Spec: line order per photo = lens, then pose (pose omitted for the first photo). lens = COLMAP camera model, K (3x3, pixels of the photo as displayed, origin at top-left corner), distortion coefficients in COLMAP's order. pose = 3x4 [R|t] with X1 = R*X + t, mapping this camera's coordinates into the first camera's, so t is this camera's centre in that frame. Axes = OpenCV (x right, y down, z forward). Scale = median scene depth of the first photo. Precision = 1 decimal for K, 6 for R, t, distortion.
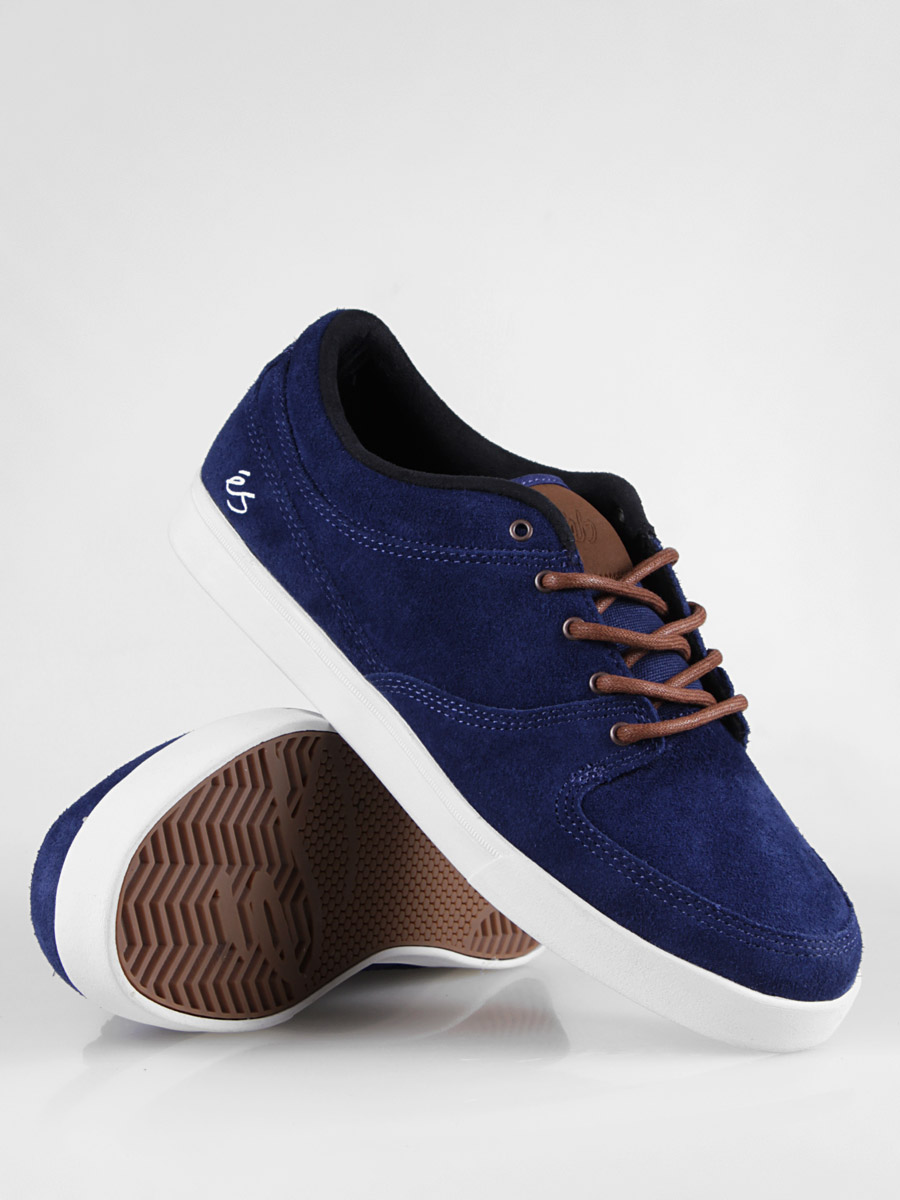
lens RADIAL K [[2788.8, 0, 450.0], [0, 2788.8, 600.0], [0, 0, 1]] dist [0.005090, -0.452413]
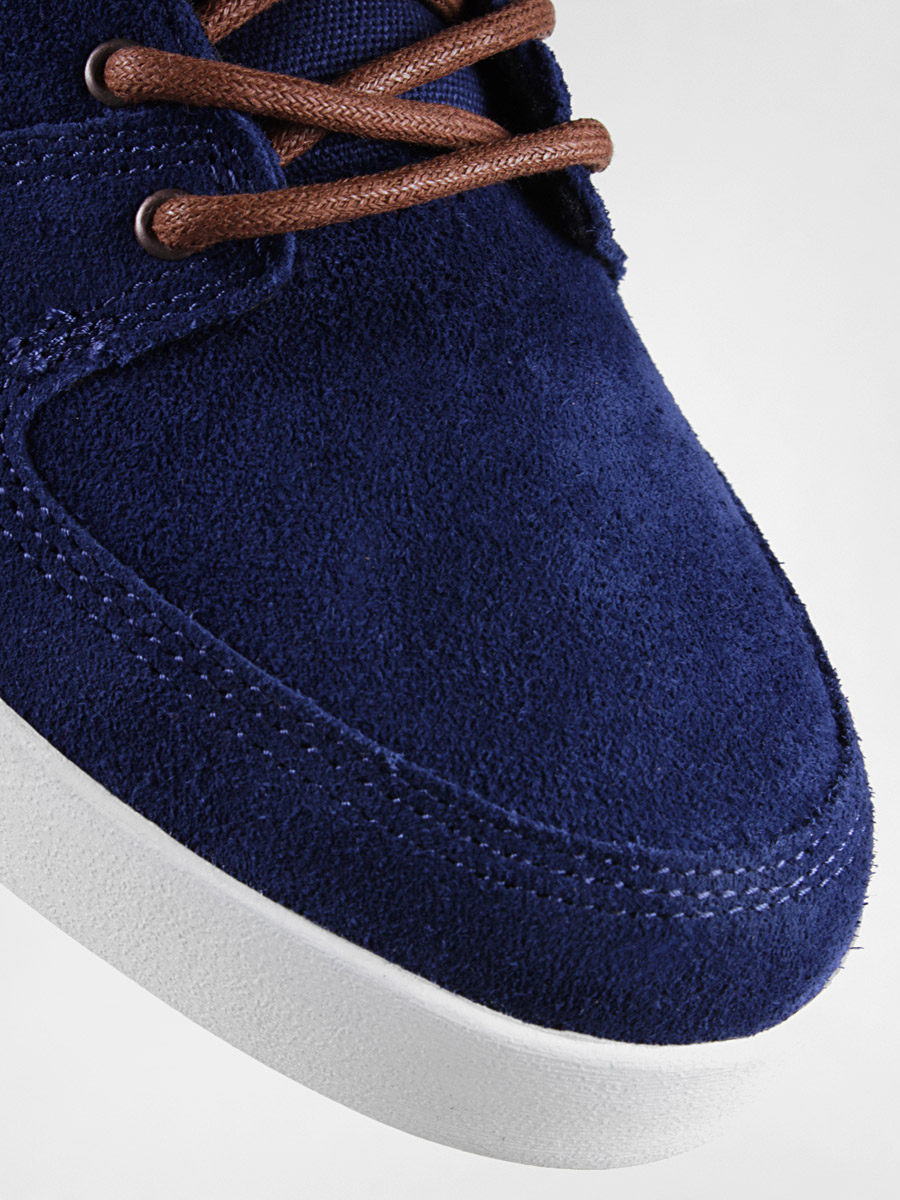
lens RADIAL K [[2788.8, 0, 450.0], [0, 2788.8, 600.0], [0, 0, 1]] dist [0.005090, -0.452413]
pose [[0.990668, 0.041949, -0.129684, 0.142096], [-0.018277, 0.983753, 0.178596, 0.032075], [0.135069, -0.174559, 0.975339, 0.673104]]
